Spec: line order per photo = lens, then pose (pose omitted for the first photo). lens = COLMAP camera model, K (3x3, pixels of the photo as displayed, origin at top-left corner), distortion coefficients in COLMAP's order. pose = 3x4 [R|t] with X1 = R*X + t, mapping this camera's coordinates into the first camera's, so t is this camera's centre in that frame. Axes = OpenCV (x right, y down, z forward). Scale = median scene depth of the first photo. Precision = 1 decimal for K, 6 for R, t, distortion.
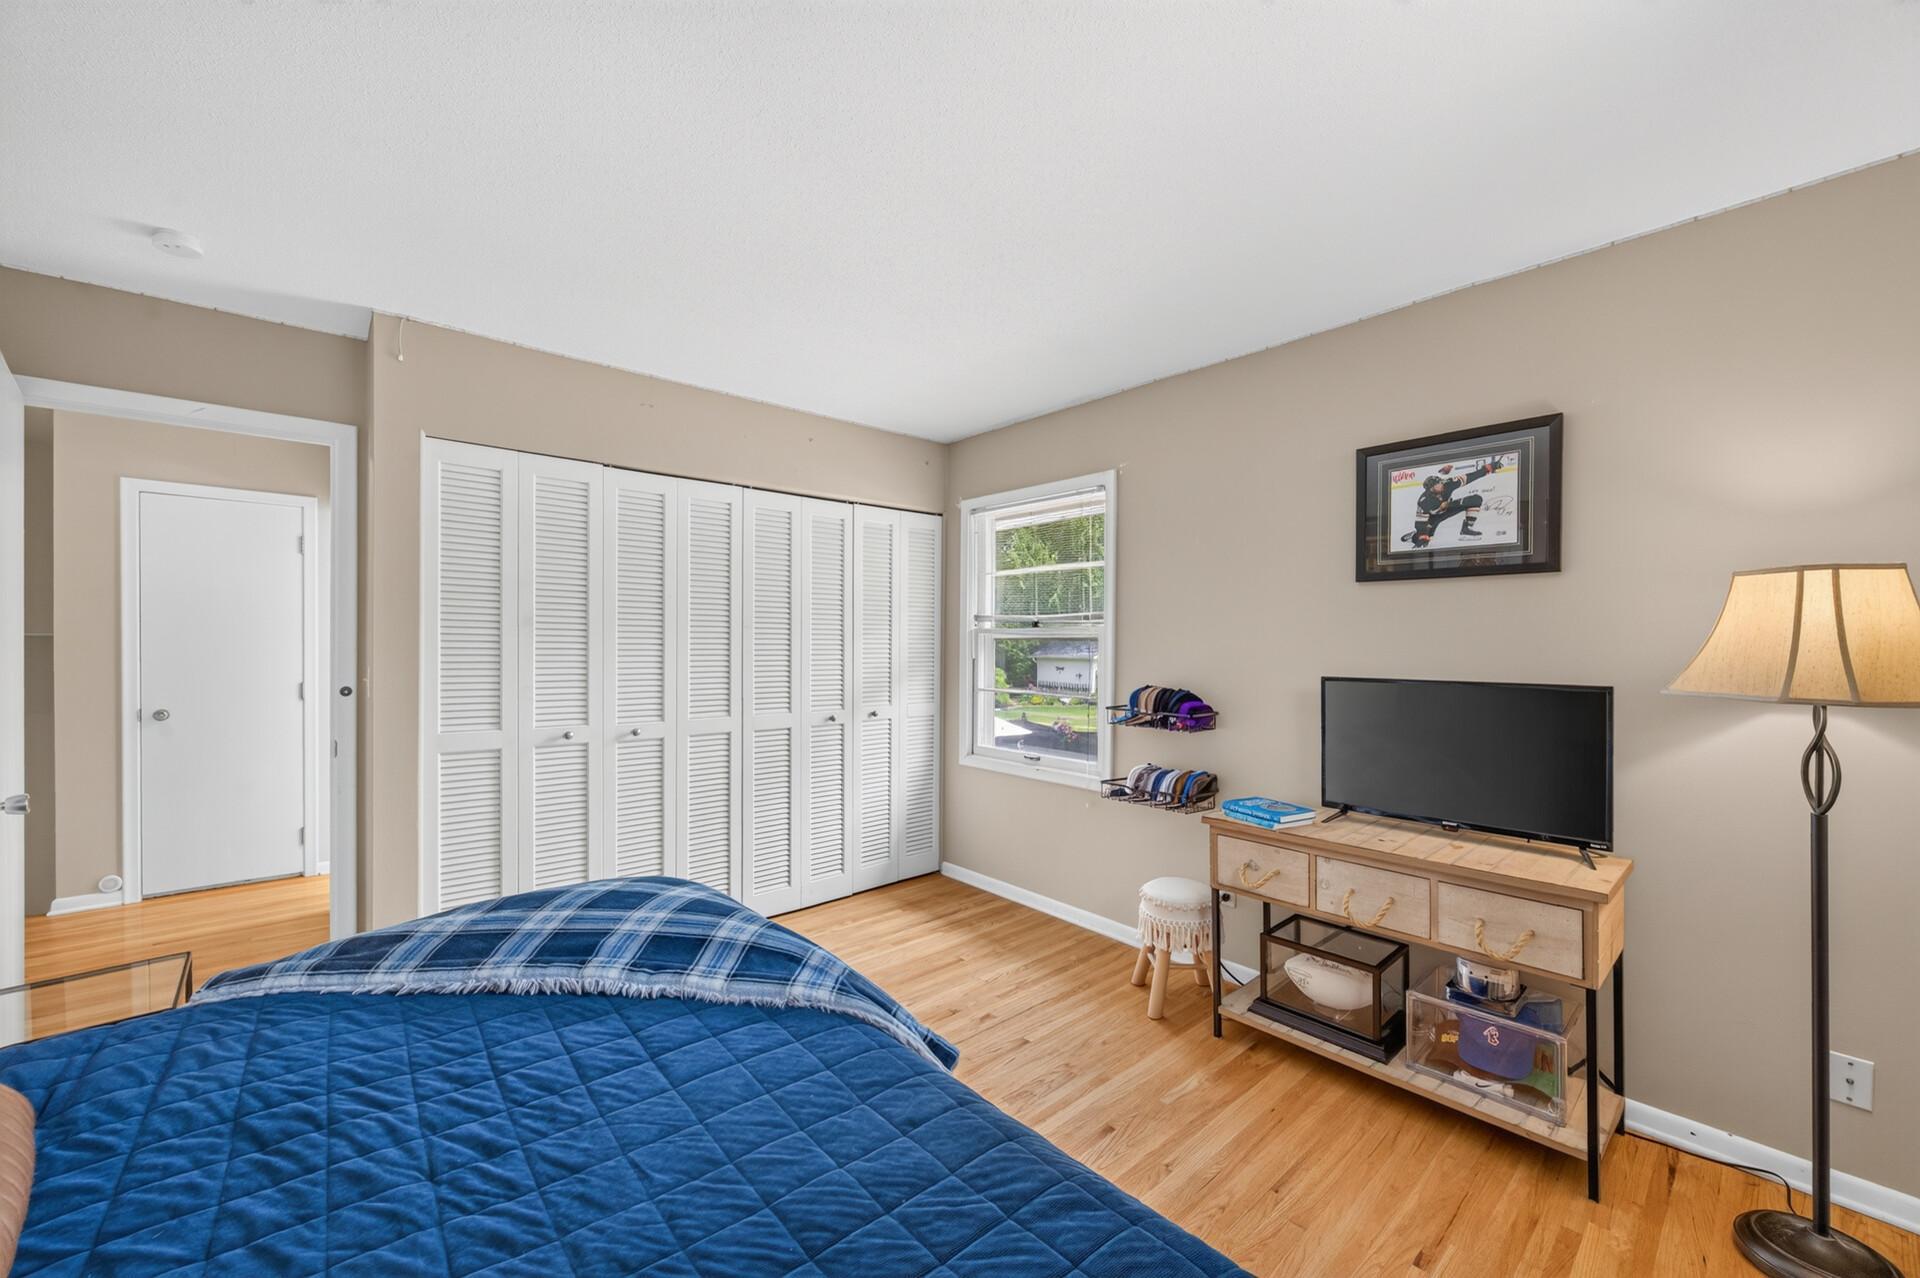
lens RADIAL K [[744.8, 0, 960.0], [0, 744.8, 639.0], [0, 0, 1]] dist [-0.000767, -0.000197]
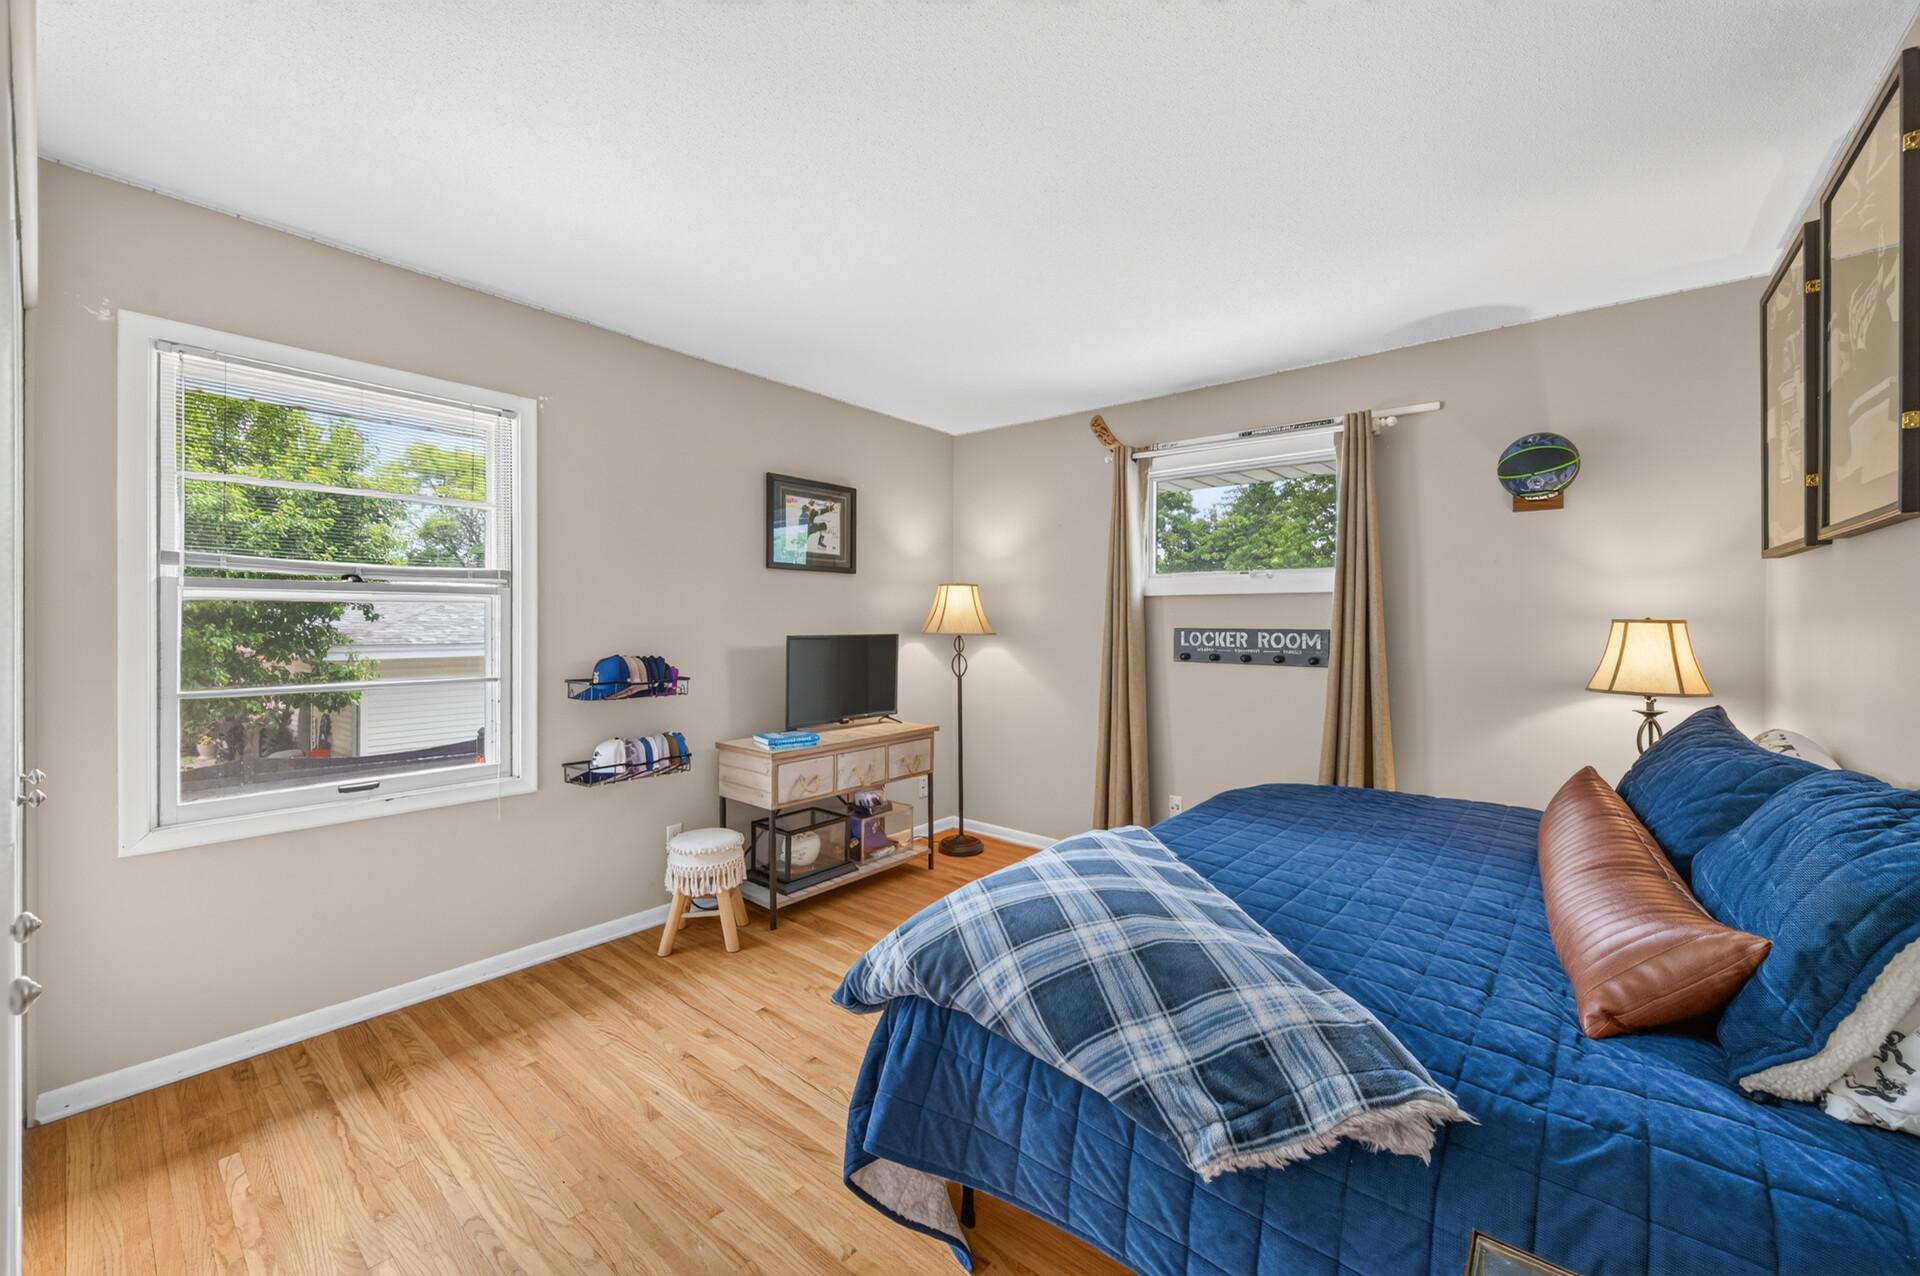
lens RADIAL K [[744.8, 0, 960.0], [0, 744.8, 638.0], [0, 0, 1]] dist [-0.000767, -0.000197]
pose [[-0.155039, -0.014582, 0.987801, -0.970156], [0.004021, 0.999873, 0.015392, 0.036728], [-0.987900, 0.006358, -0.154961, 0.940260]]
